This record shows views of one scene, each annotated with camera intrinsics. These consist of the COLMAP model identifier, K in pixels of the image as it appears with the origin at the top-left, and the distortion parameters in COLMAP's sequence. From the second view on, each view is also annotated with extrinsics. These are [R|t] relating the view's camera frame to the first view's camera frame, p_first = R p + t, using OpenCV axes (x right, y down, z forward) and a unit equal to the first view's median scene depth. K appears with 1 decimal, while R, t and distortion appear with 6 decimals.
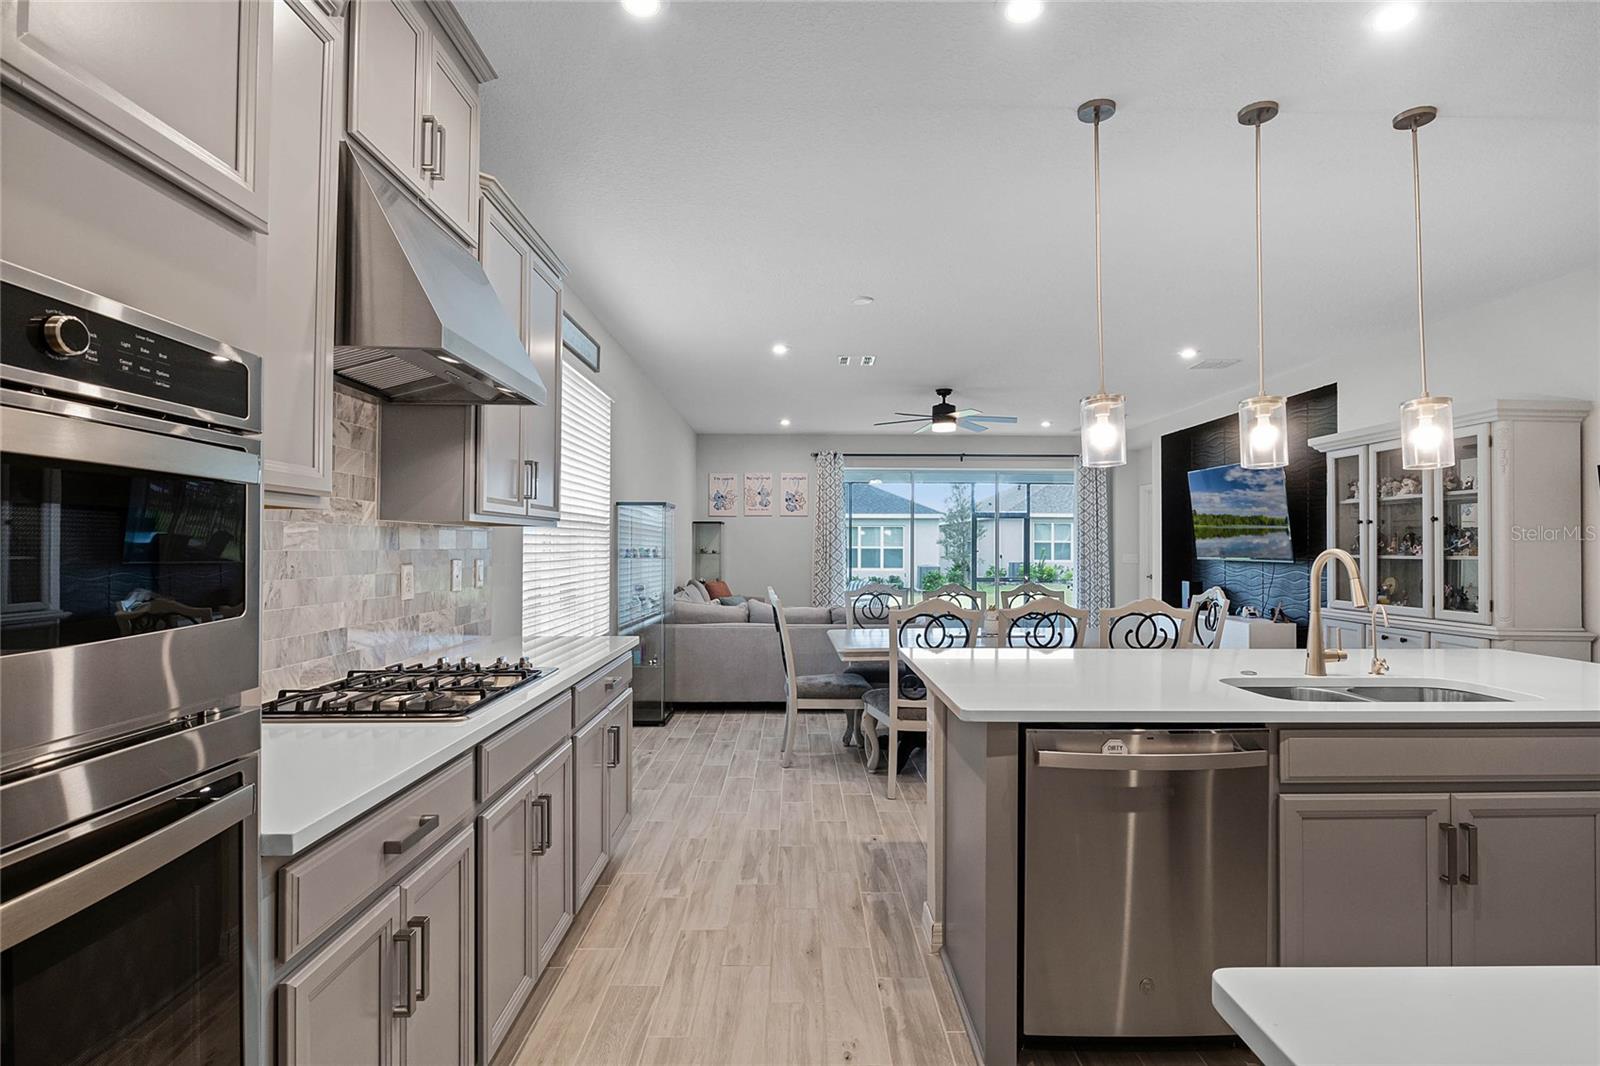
lens RADIAL K [[803.0, 0, 801.8], [0, 803.0, 538.7], [0, 0, 1]] dist [-0.006194, -0.002144]
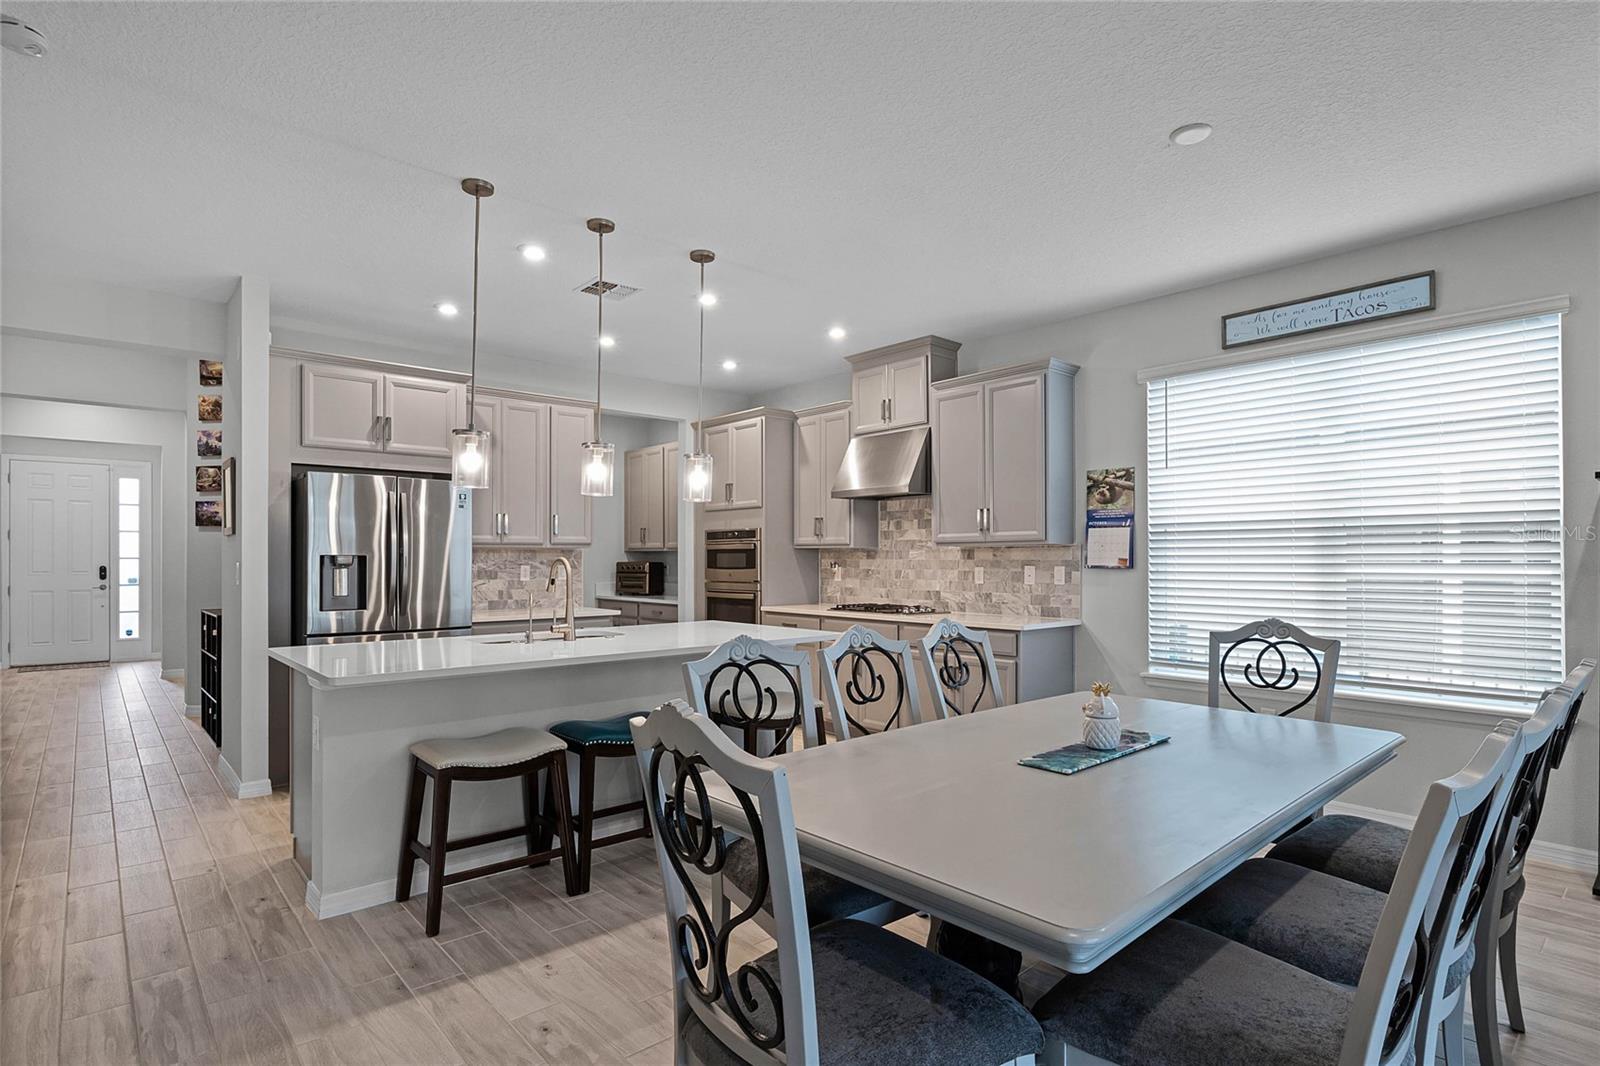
lens RADIAL K [[818.5, 0, 802.3], [0, 818.5, 558.3], [0, 0, 1]] dist [-0.008265, -0.000796]
pose [[-0.756035, -0.006384, -0.654500, 0.637117], [0.001692, 0.999930, -0.011709, 0.017783], [0.654529, -0.009960, -0.755971, 1.192574]]
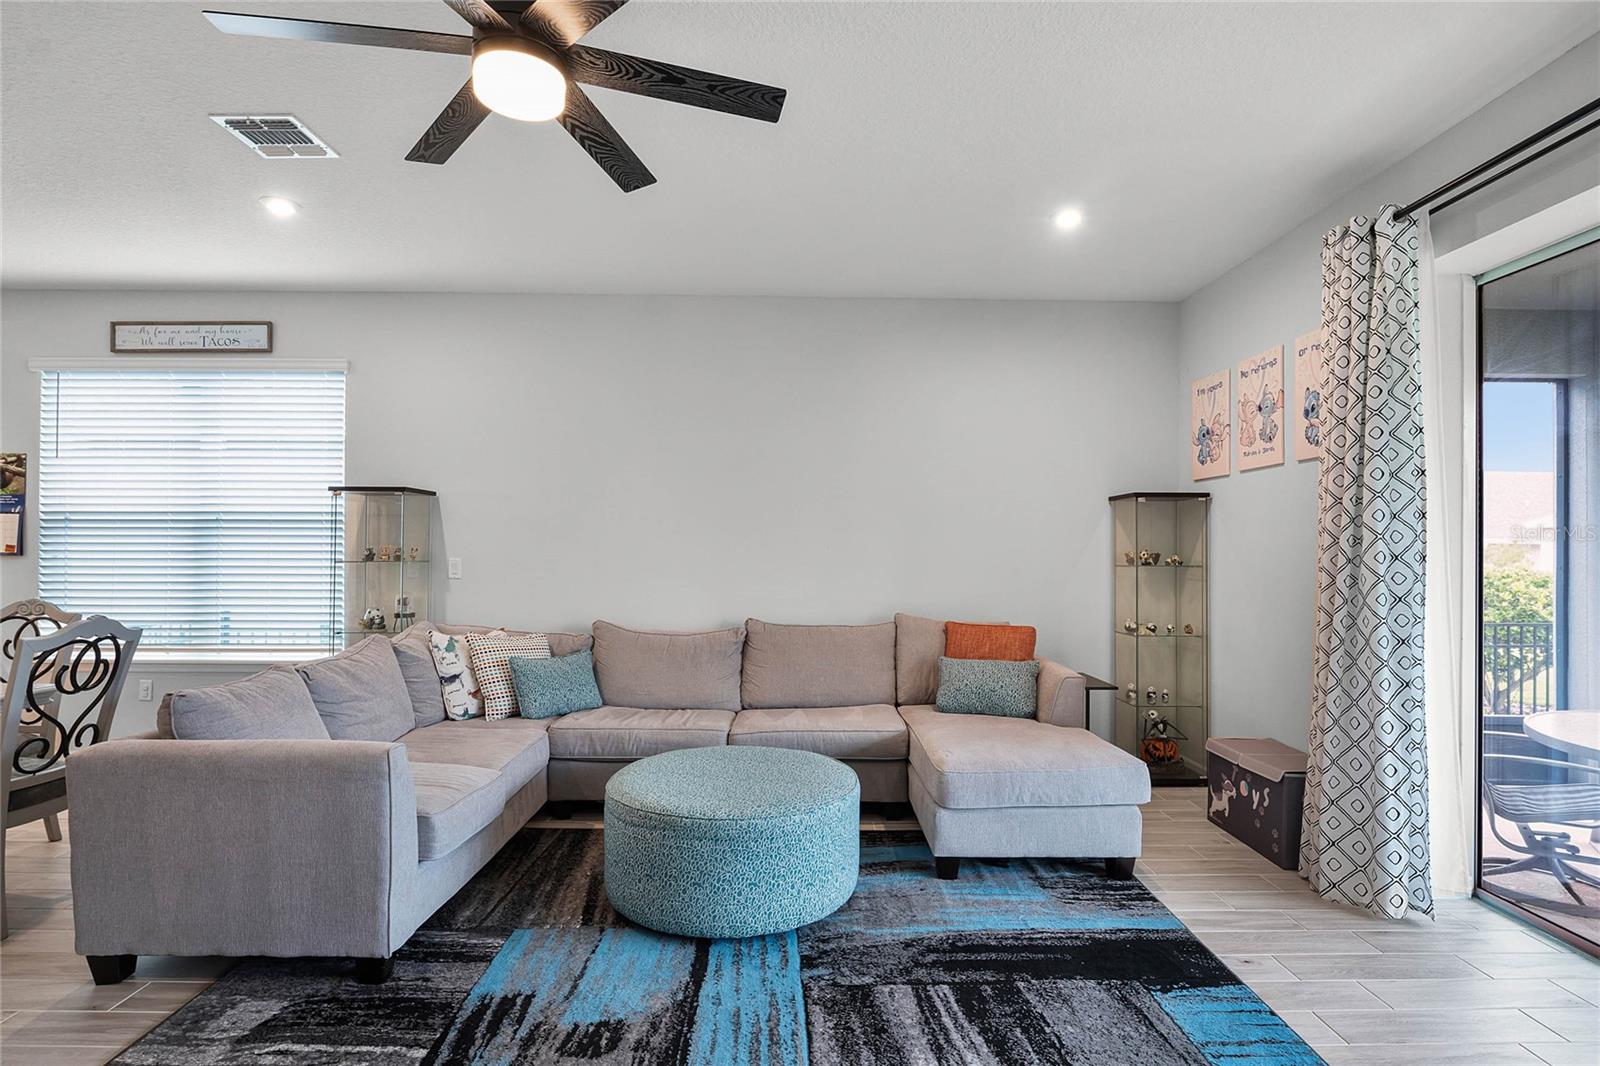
lens RADIAL K [[803.0, 0, 801.8], [0, 803.0, 538.7], [0, 0, 1]] dist [-0.006194, -0.002144]
pose [[0.005531, -0.020899, -0.999766, 0.649770], [0.003866, 0.999775, -0.020878, 0.022589], [0.999977, -0.003750, 0.005611, 1.614104]]
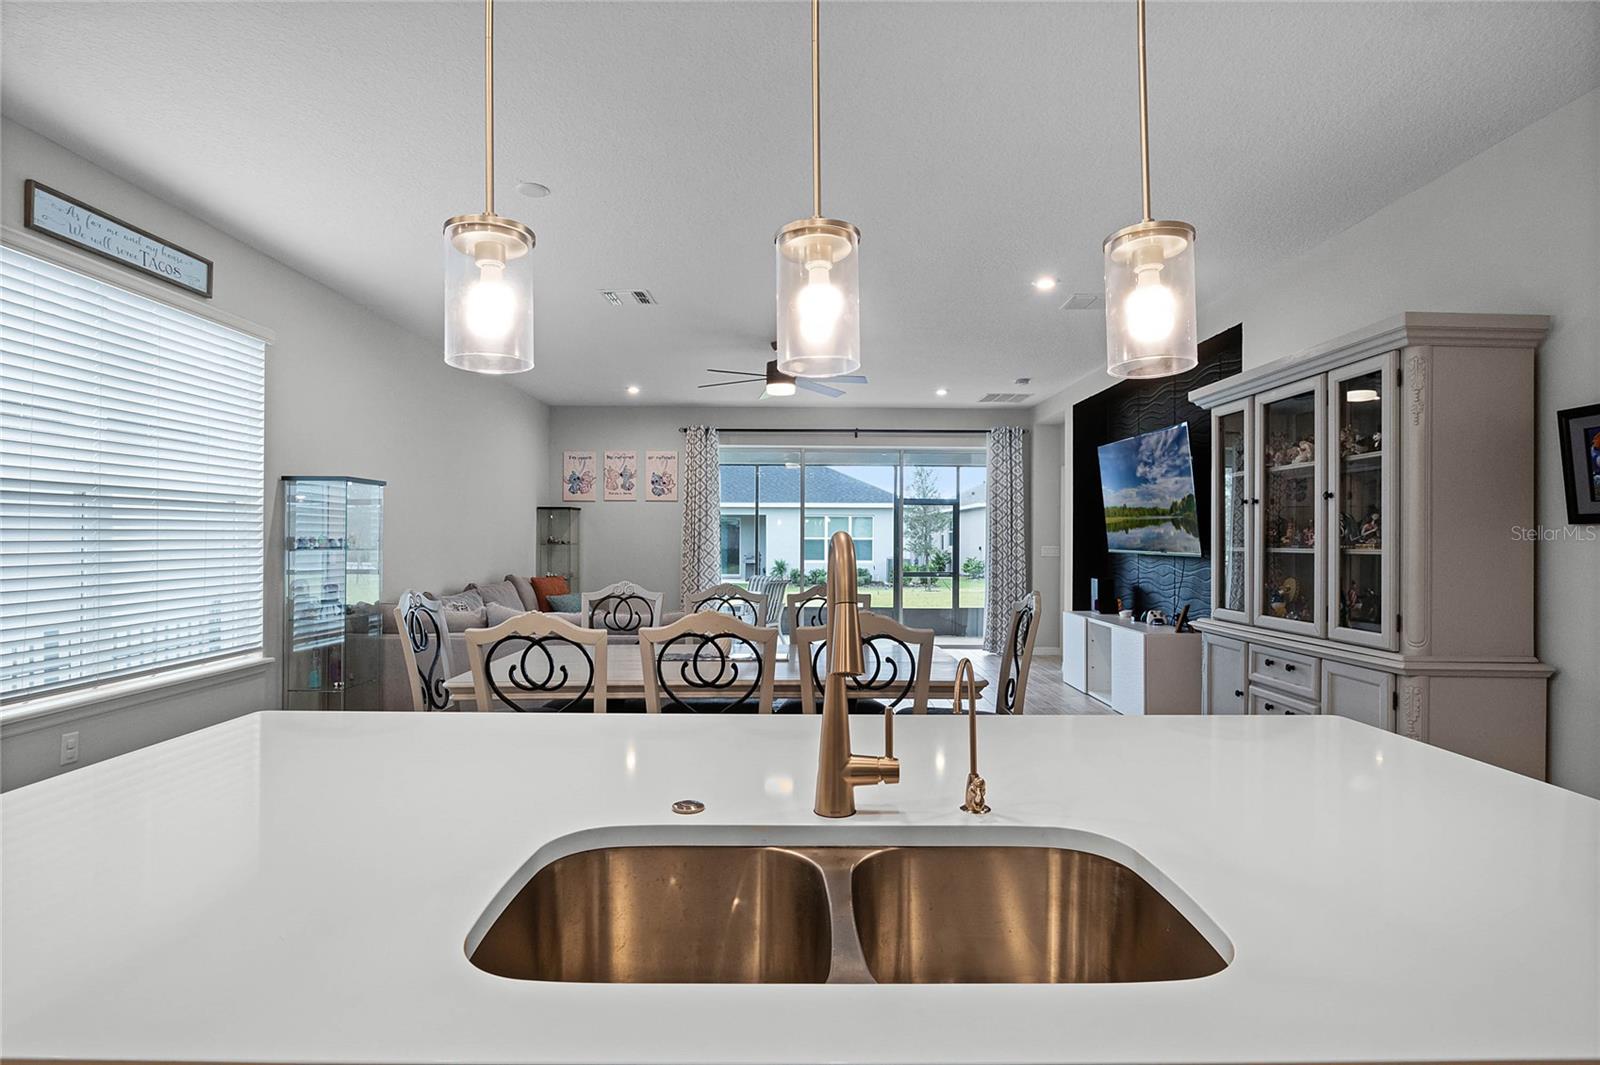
lens RADIAL K [[812.1, 0, 800.7], [0, 812.1, 534.5], [0, 0, 1]] dist [-0.012145, 0.000069]
pose [[0.999968, 0.001491, -0.007865, 0.302177], [-0.001446, 0.999983, 0.005717, 0.005274], [0.007873, -0.005705, 0.999953, 0.263416]]
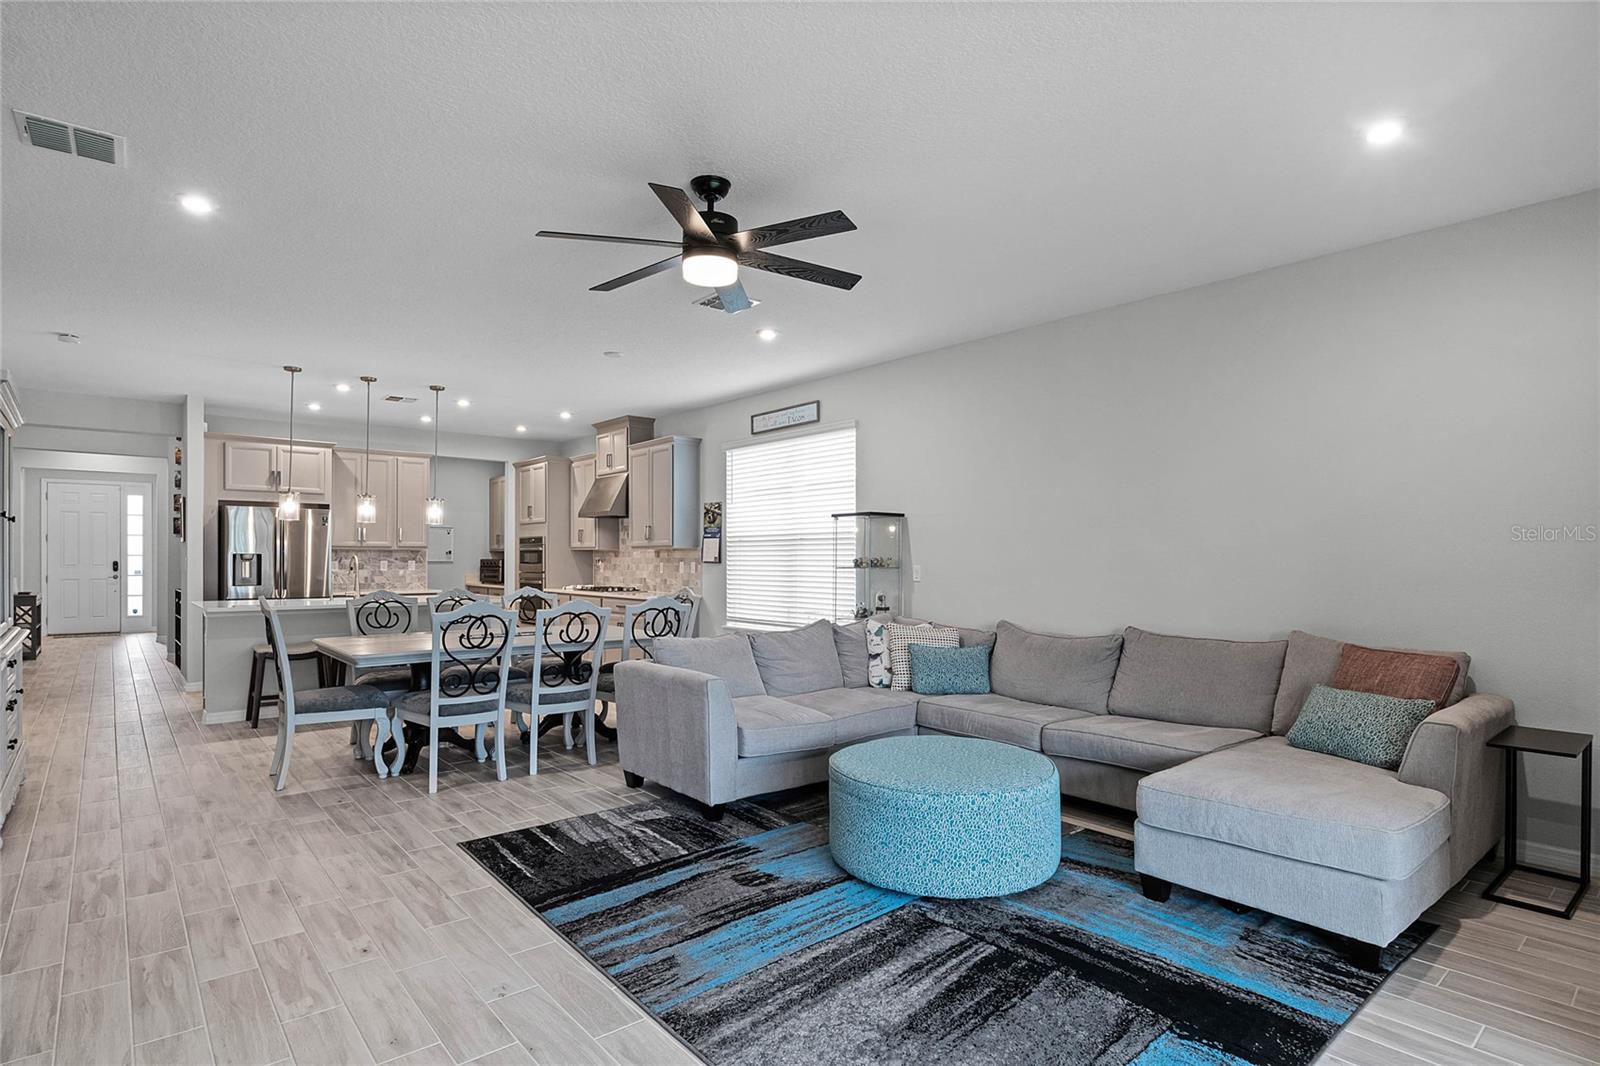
lens RADIAL K [[817.6, 0, 797.0], [0, 817.6, 558.1], [0, 0, 1]] dist [-0.007244, -0.000171]
pose [[-0.768235, -0.007660, -0.640122, 0.619514], [-0.001166, 0.999943, -0.010567, 0.025952], [0.640167, -0.007372, -0.768201, 2.015386]]
